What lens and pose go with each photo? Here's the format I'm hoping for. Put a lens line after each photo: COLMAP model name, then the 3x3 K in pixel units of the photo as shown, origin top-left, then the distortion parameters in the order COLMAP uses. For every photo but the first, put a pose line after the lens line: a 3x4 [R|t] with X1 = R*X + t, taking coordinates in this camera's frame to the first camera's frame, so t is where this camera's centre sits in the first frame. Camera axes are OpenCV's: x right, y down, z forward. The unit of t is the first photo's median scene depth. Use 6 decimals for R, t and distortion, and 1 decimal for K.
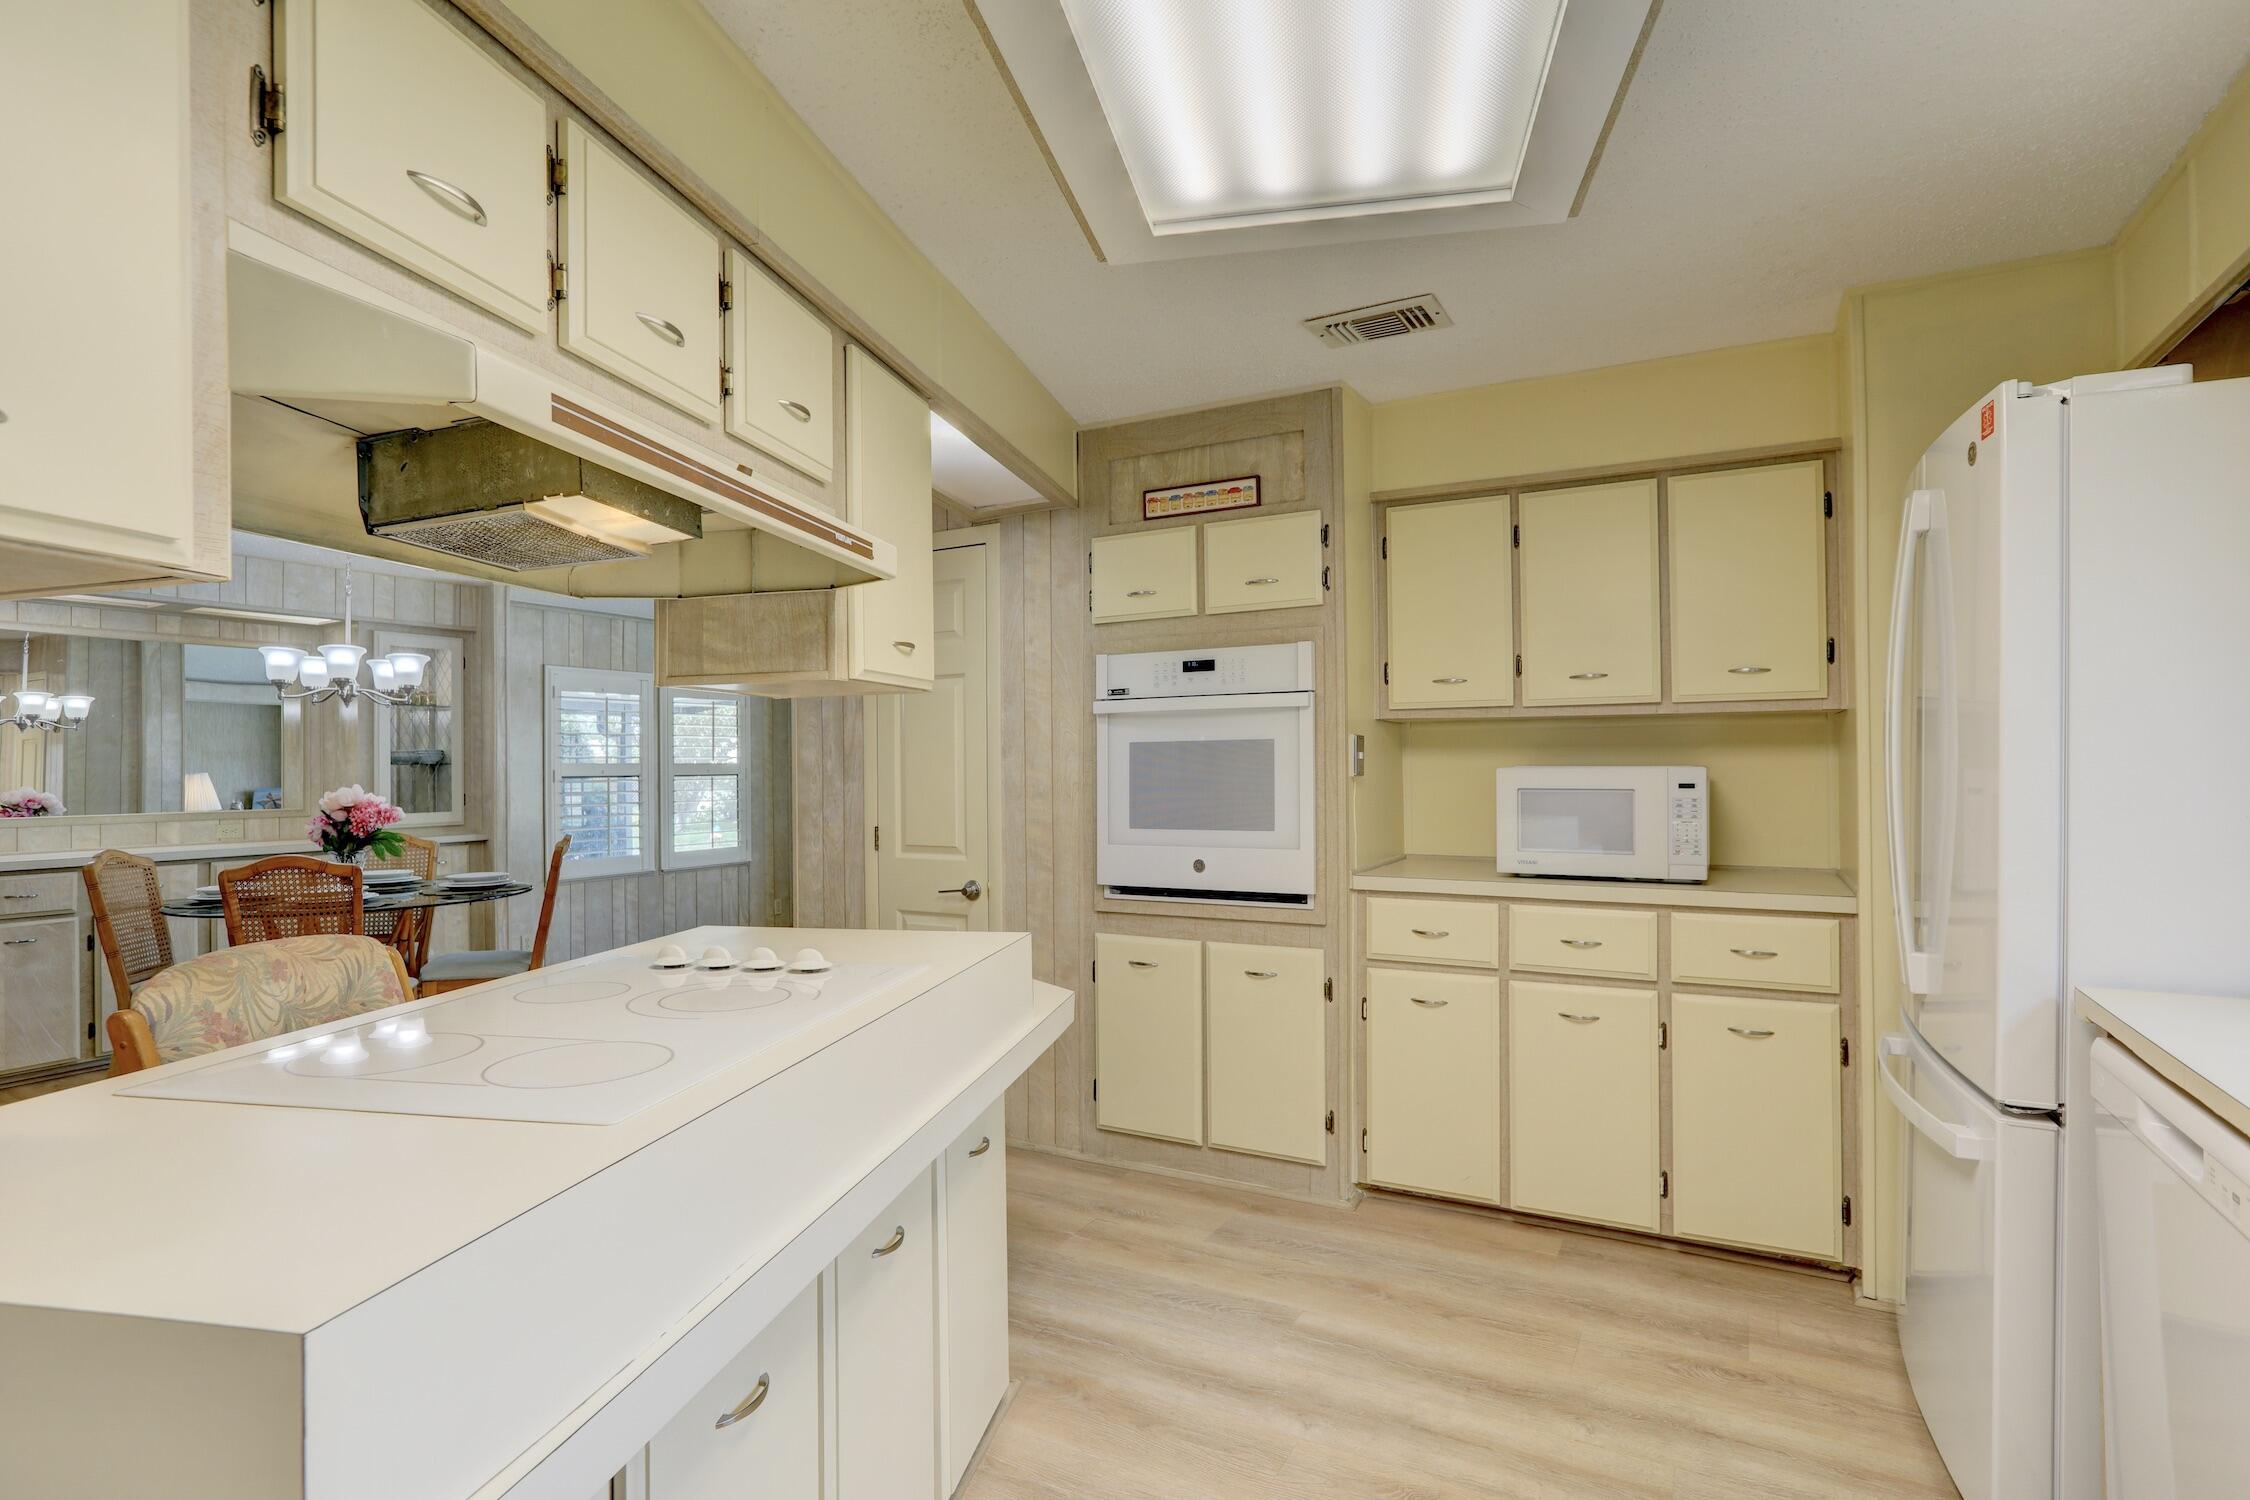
lens RADIAL K [[1129.2, 0, 1161.5], [0, 1129.2, 743.1], [0, 0, 1]] dist [-0.058201, 0.022694]
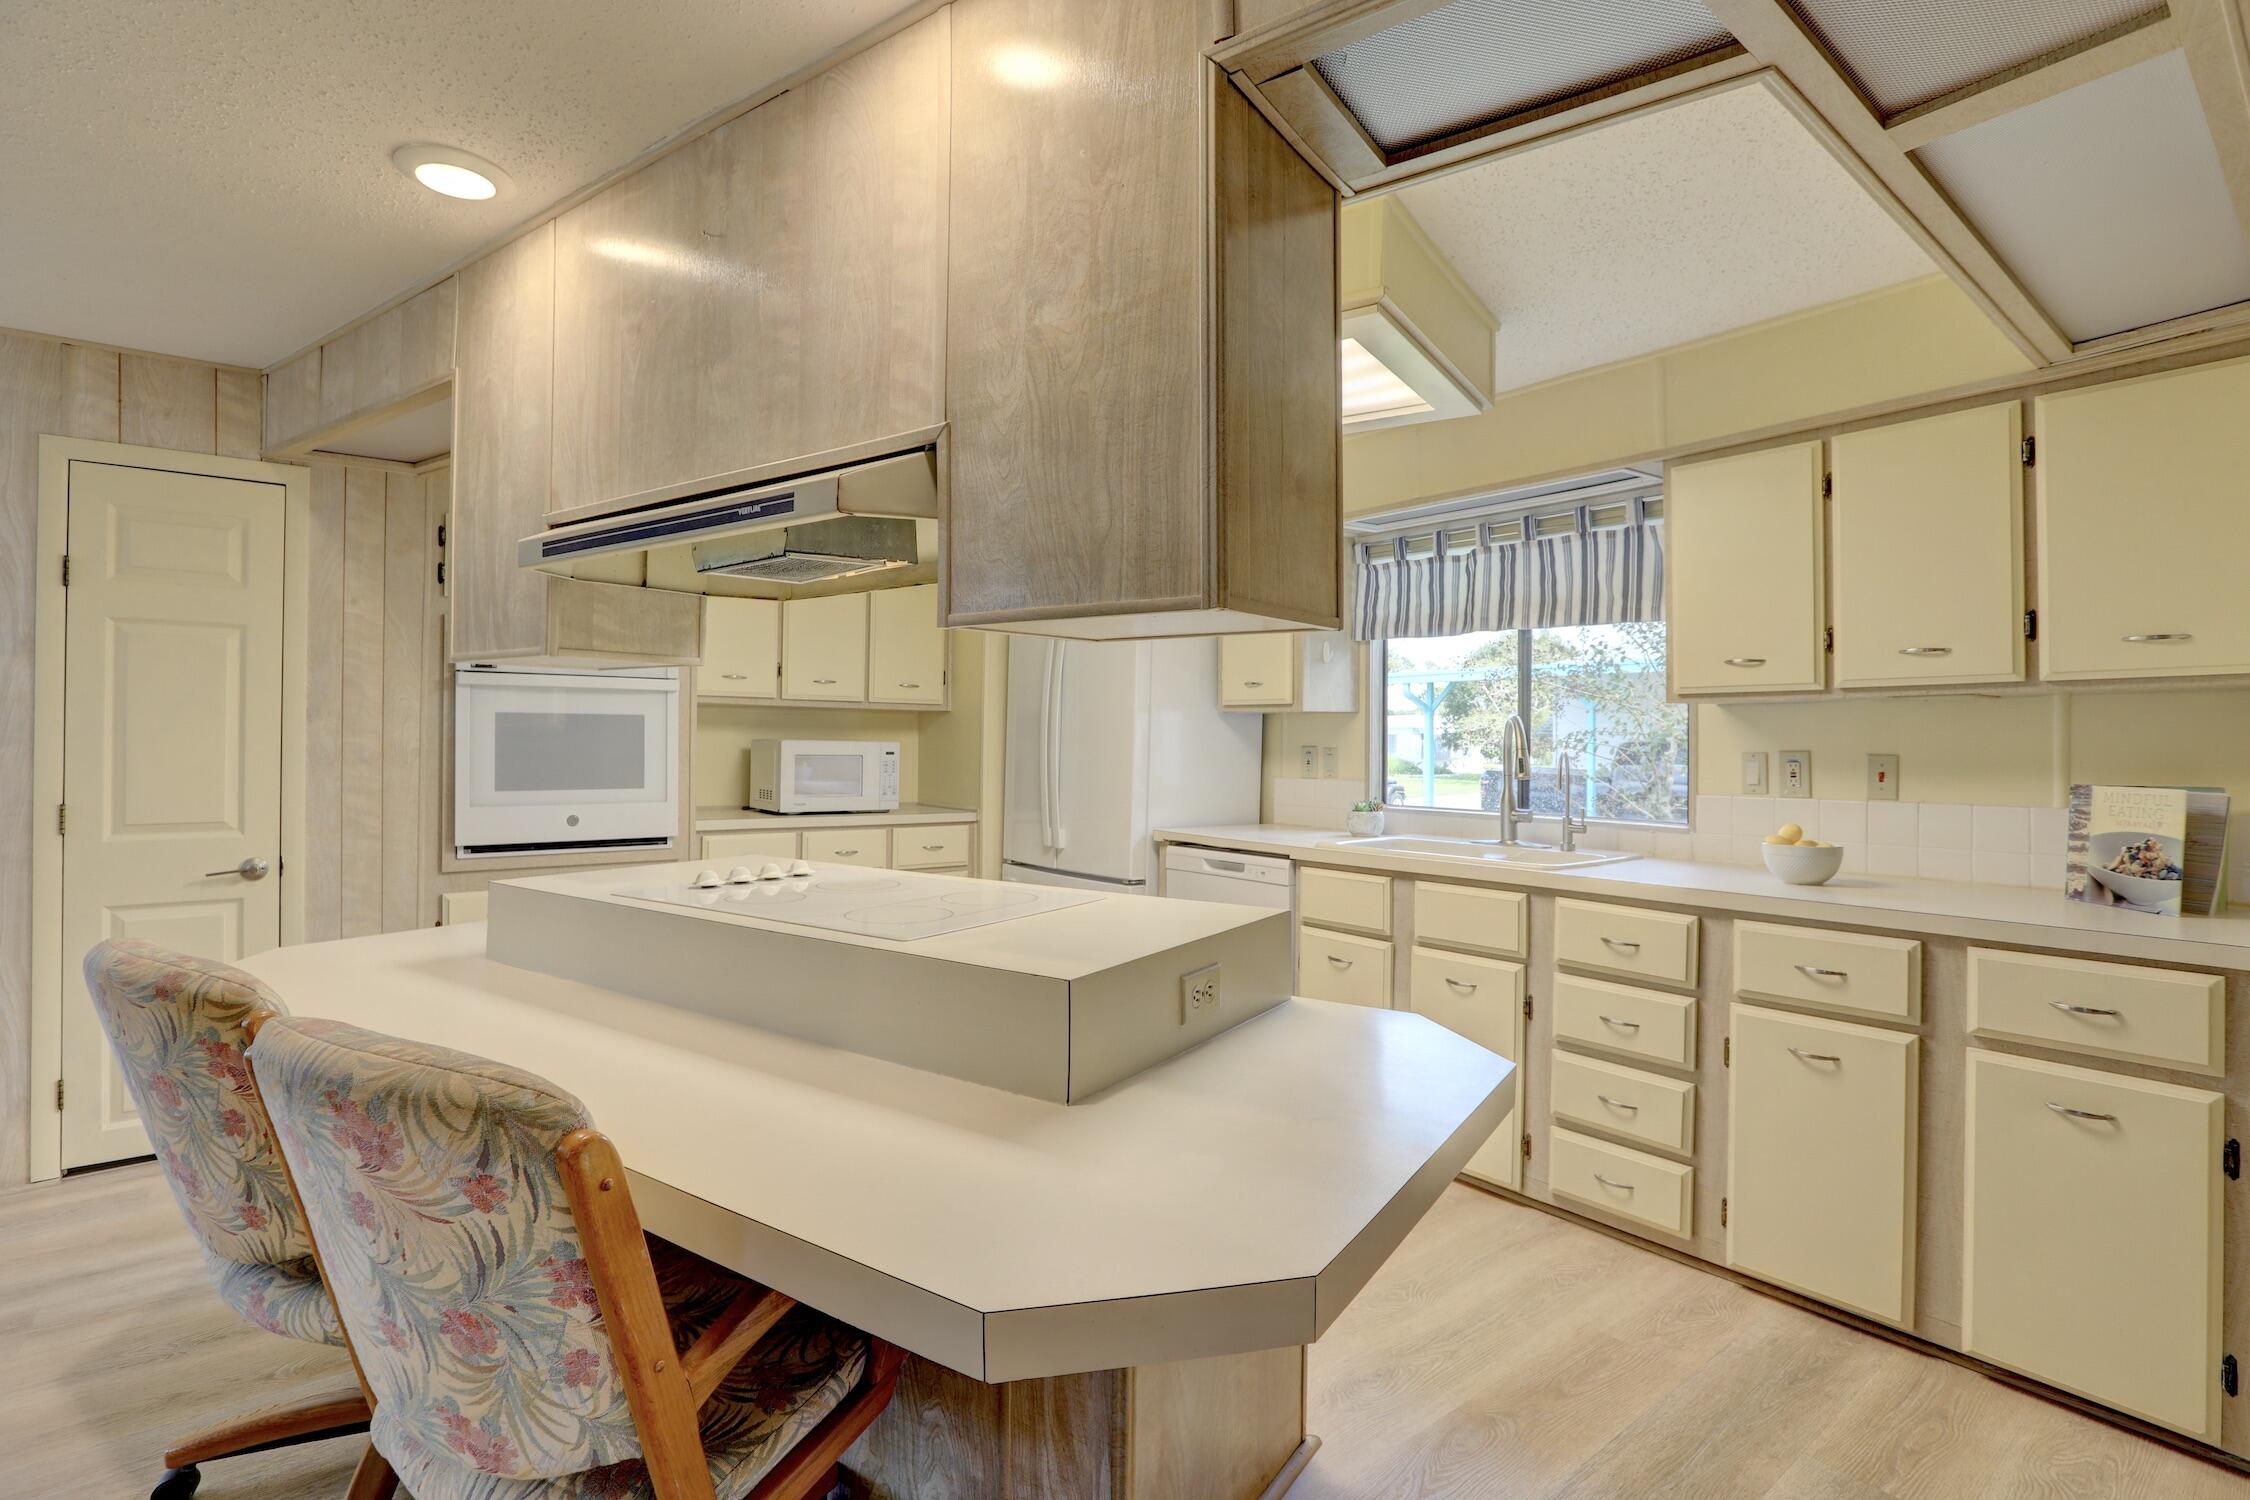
lens RADIAL K [[1043.5, 0, 1119.8], [0, 1043.5, 735.6], [0, 0, 1]] dist [-0.056738, 0.020614]
pose [[0.399522, 0.018015, 0.916547, -0.699325], [-0.031018, 0.999500, -0.006125, 0.009298], [-0.916199, -0.025982, 0.399881, 0.055008]]
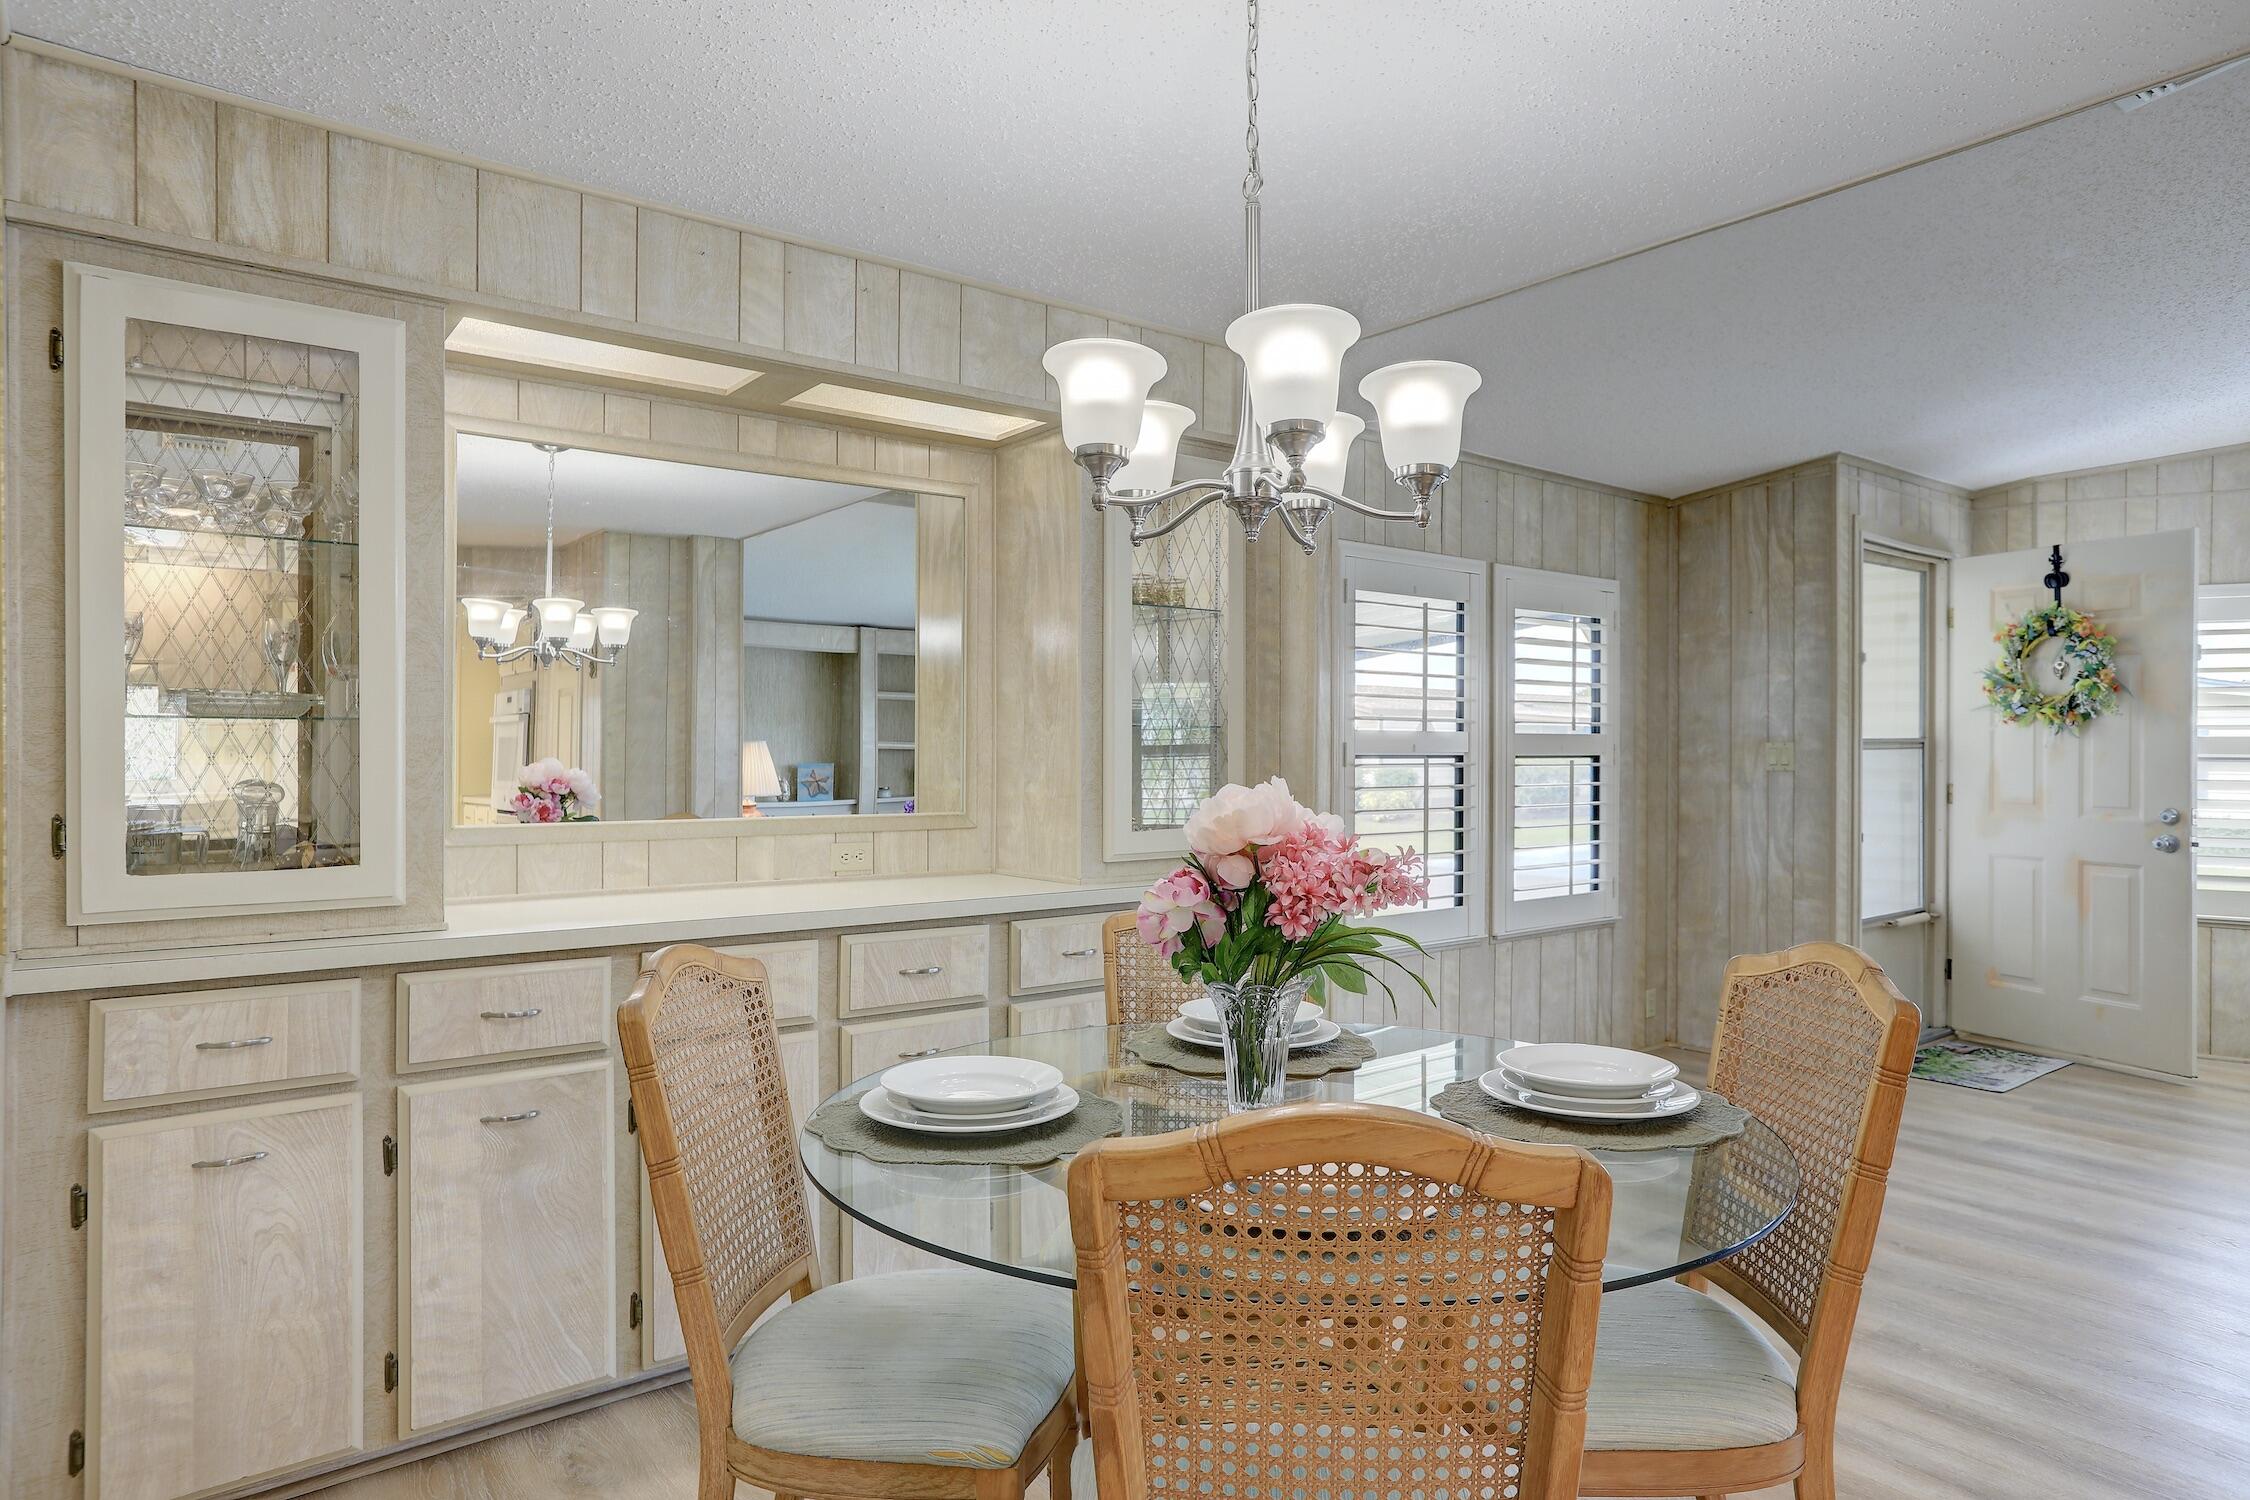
lens RADIAL K [[1354.6, 0, 1125.0], [0, 1354.6, 750.0], [0, 0, 1]] dist [0.000026, 0.000197]
pose [[0.910002, 0.017446, -0.414237, -0.795708], [-0.007261, 0.999632, 0.026148, 0.025006], [0.414541, -0.020787, 0.909793, 0.807492]]
